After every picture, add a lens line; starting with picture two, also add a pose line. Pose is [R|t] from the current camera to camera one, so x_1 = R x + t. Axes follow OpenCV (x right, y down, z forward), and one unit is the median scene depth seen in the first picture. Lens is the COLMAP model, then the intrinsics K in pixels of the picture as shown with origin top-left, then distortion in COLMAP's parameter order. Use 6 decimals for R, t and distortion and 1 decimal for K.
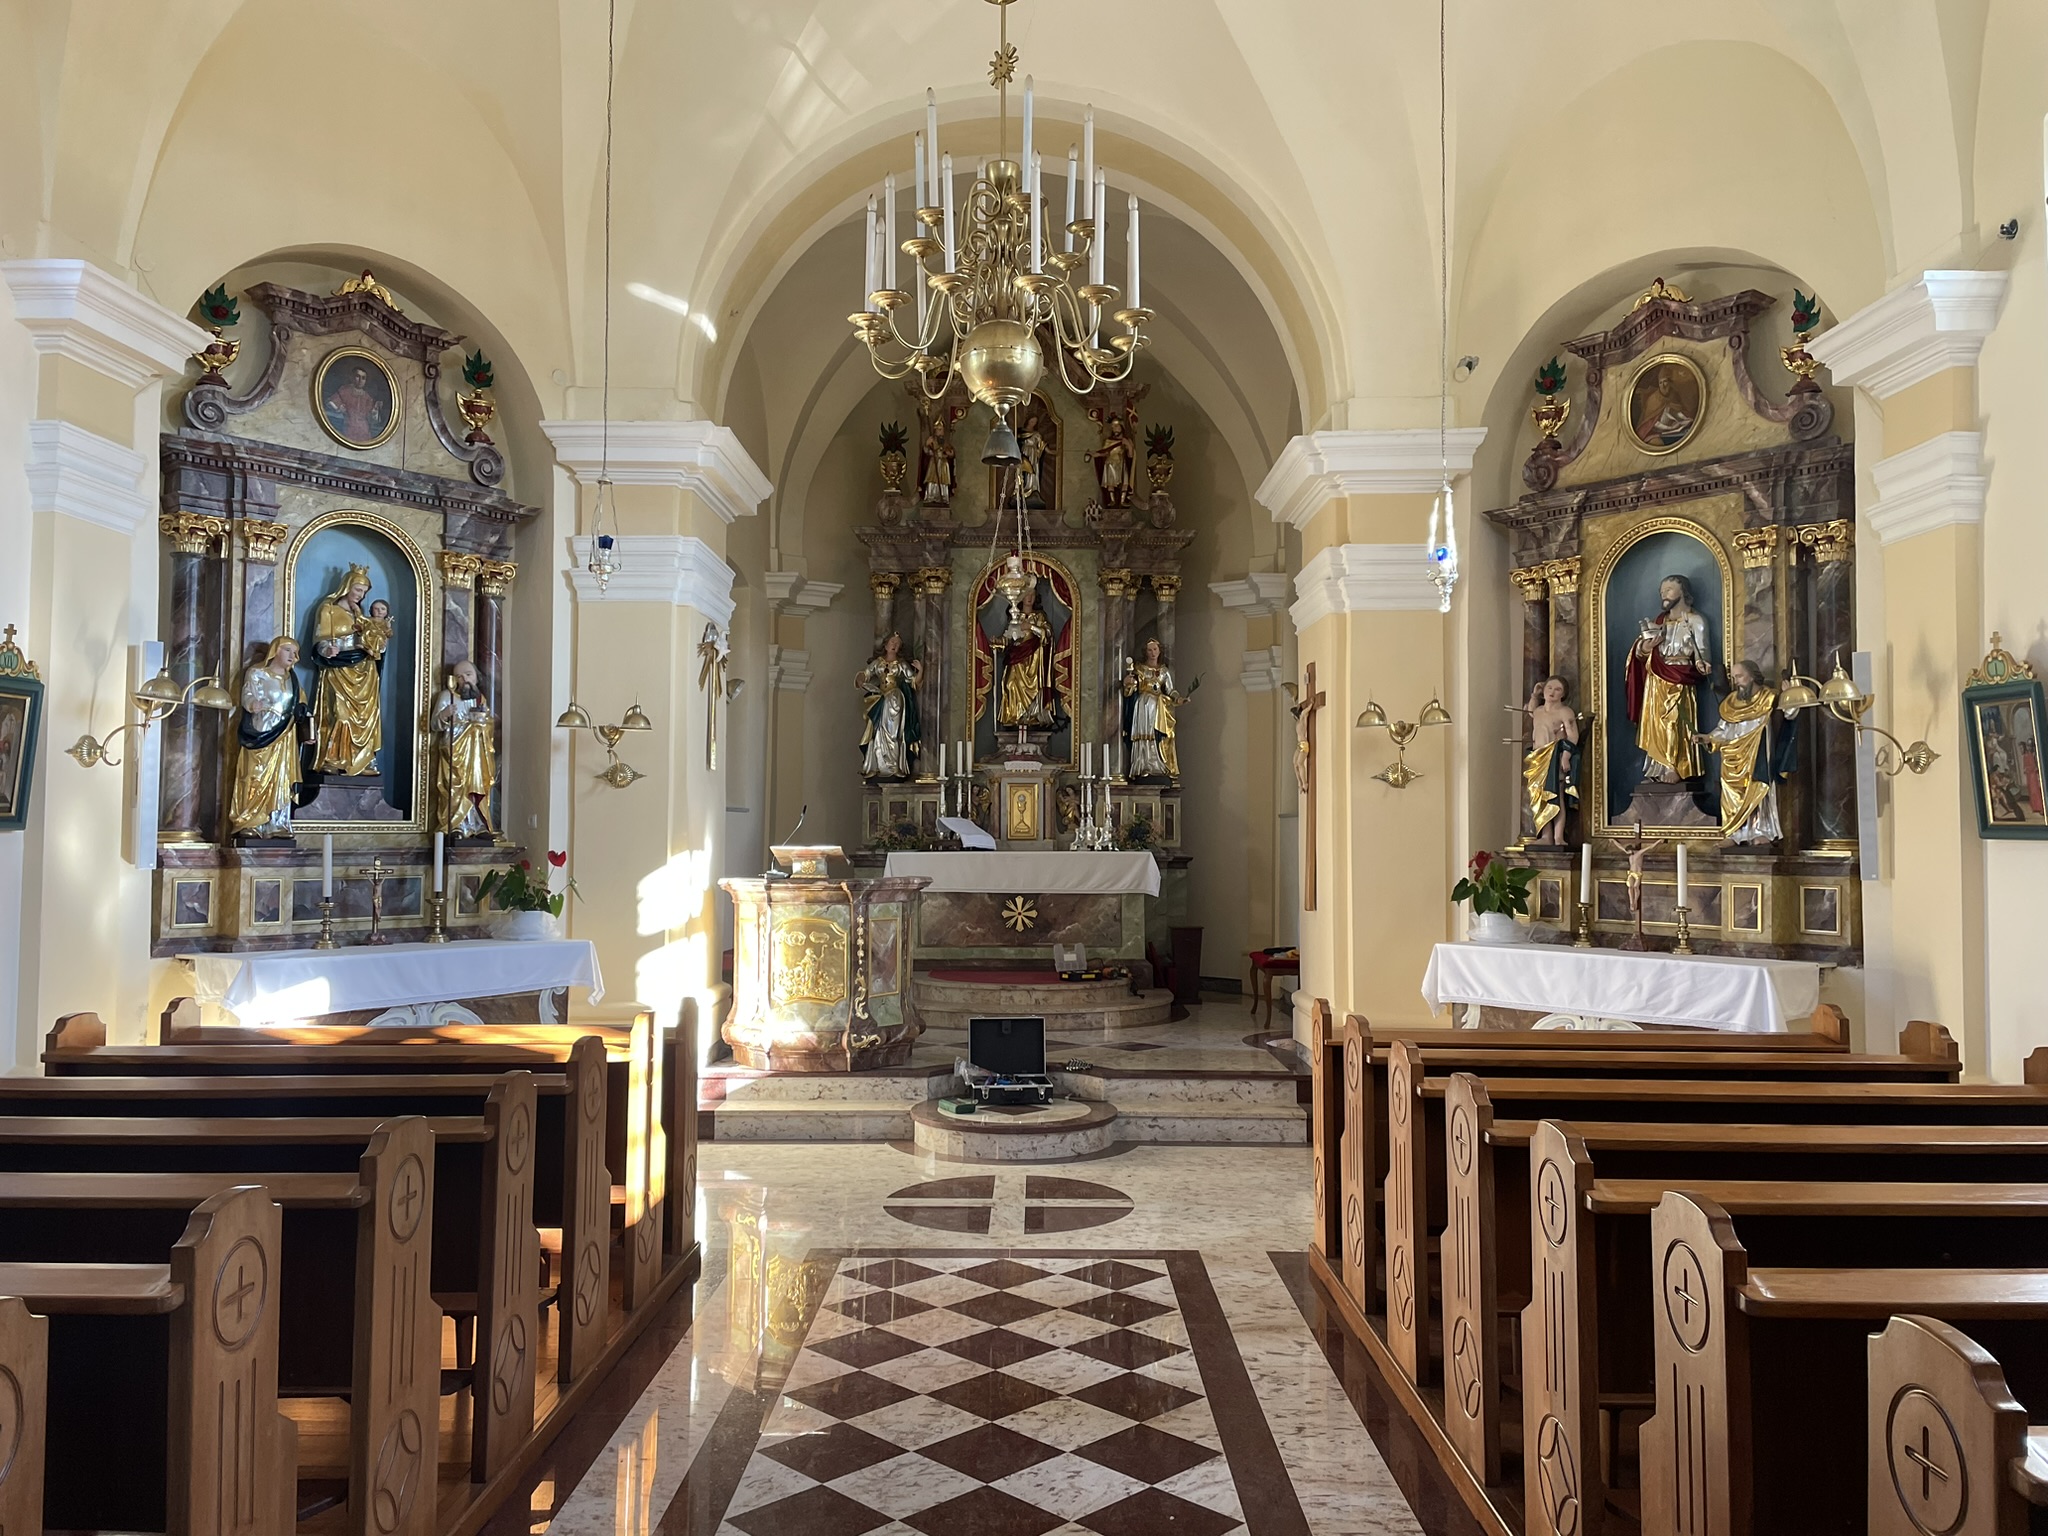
lens RADIAL K [[1536.4, 0, 1021.8], [0, 1536.4, 767.8], [0, 0, 1]] dist [0.044072, -0.007394]
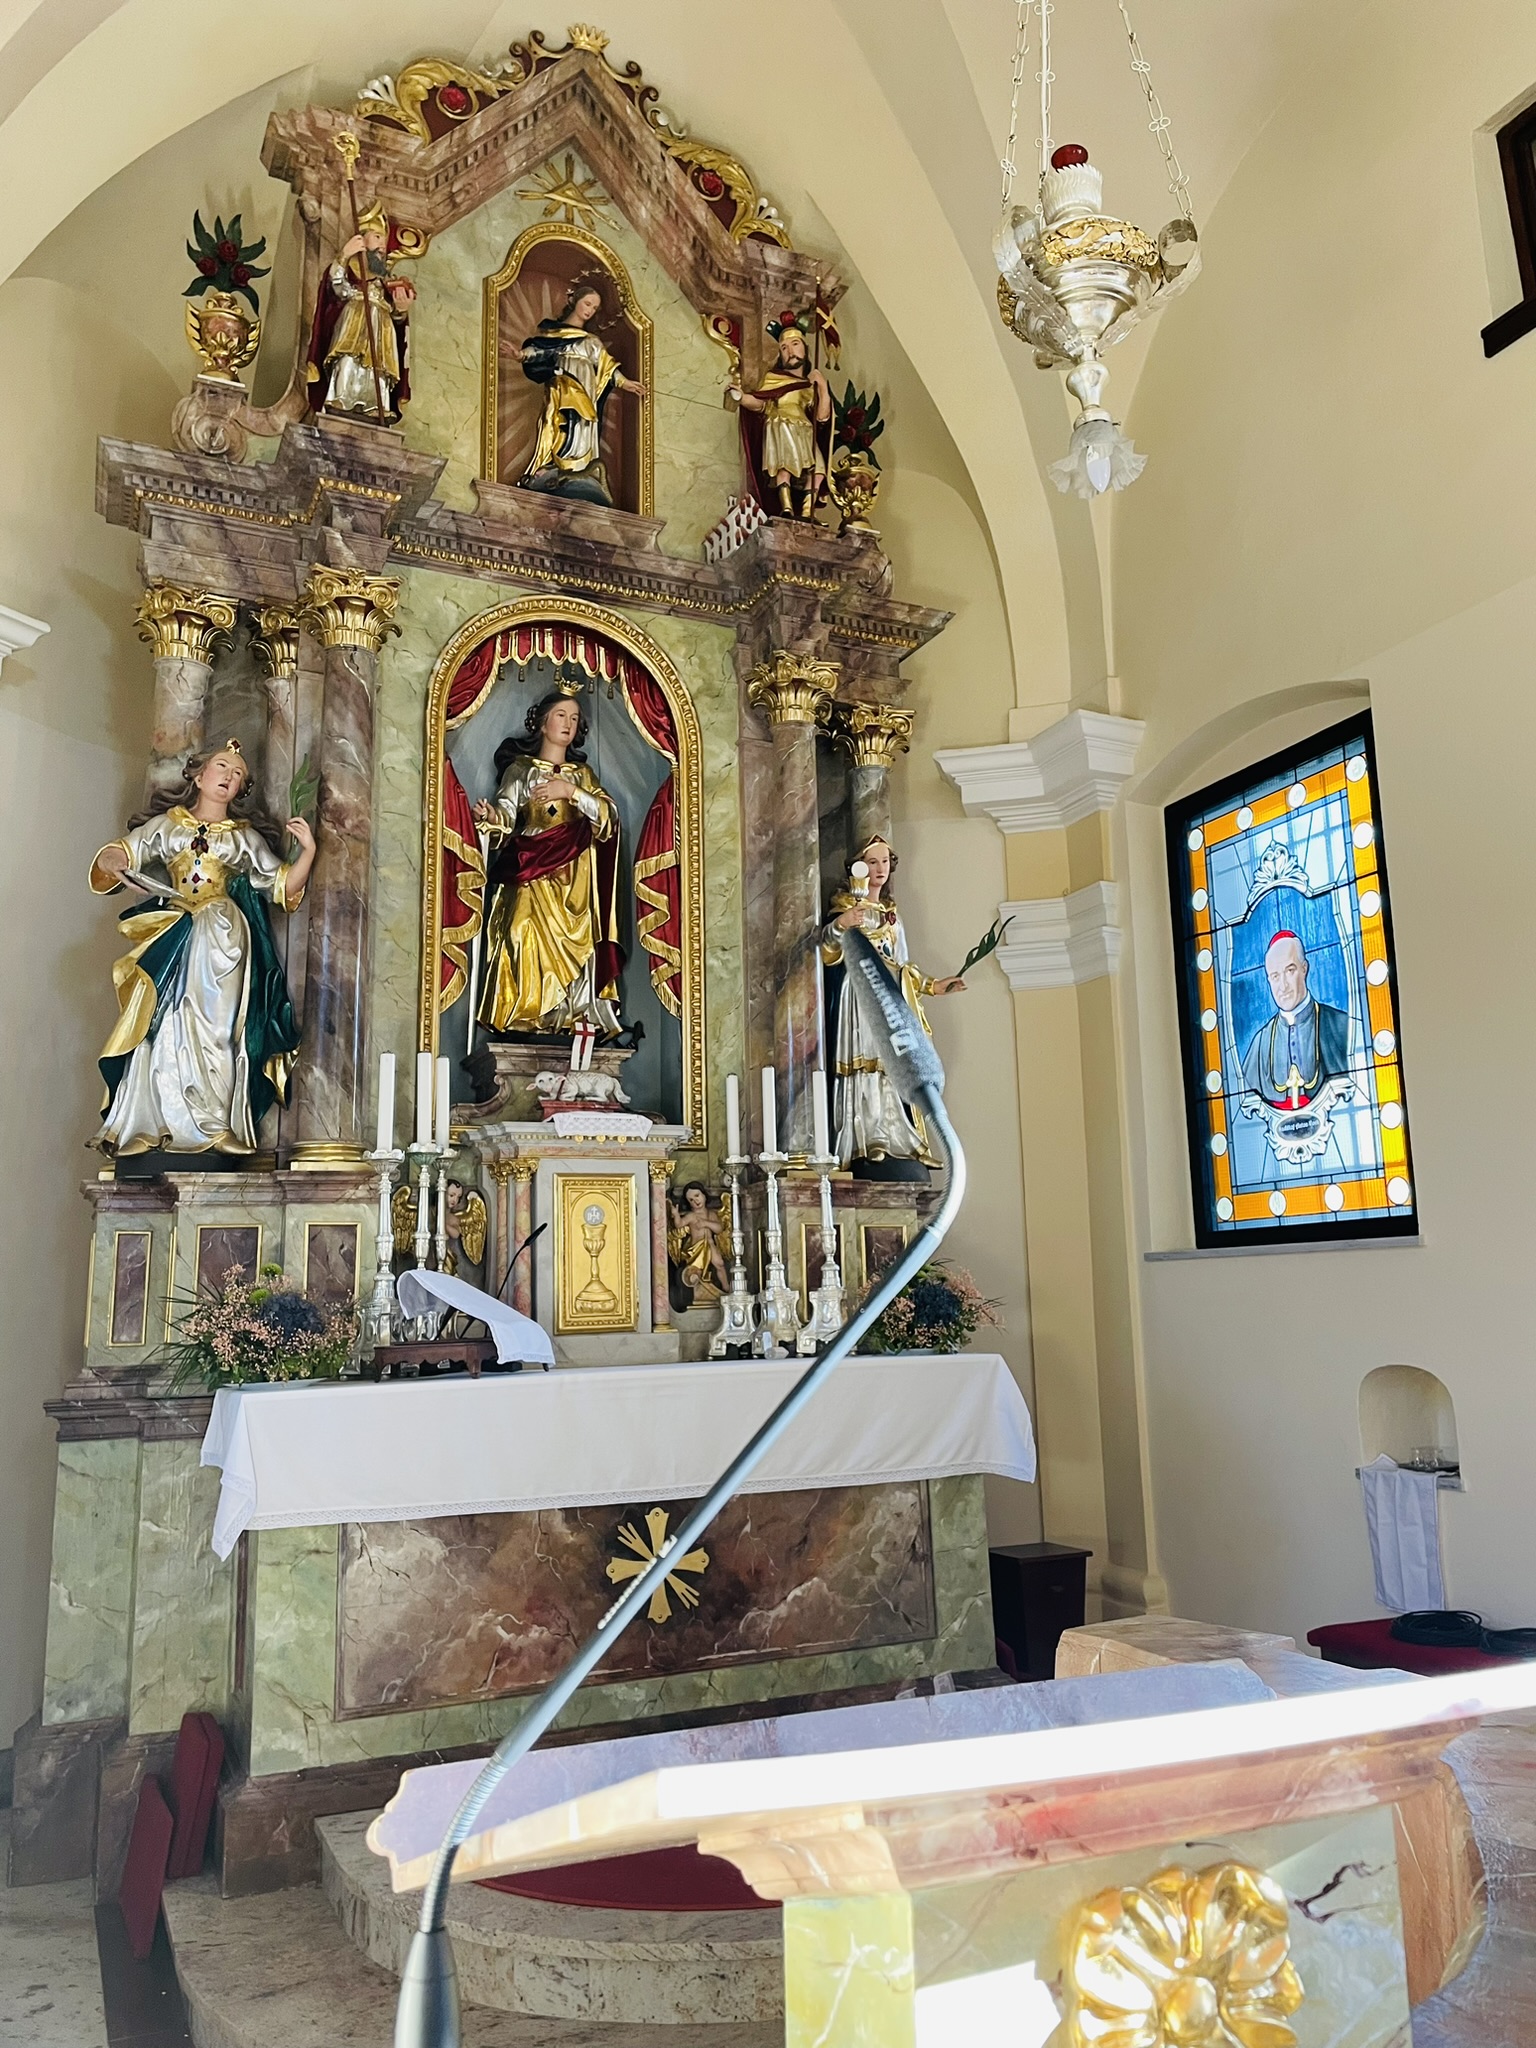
lens RADIAL K [[1536.4, 0, 773.7], [0, 1536.4, 1022.9], [0, 0, 1]] dist [0.044072, -0.007394]
pose [[0.903431, 0.052406, 0.425518, -0.116834], [0.012024, 0.989014, -0.147334, 0.028312], [-0.428564, 0.138223, 0.892876, 0.643141]]
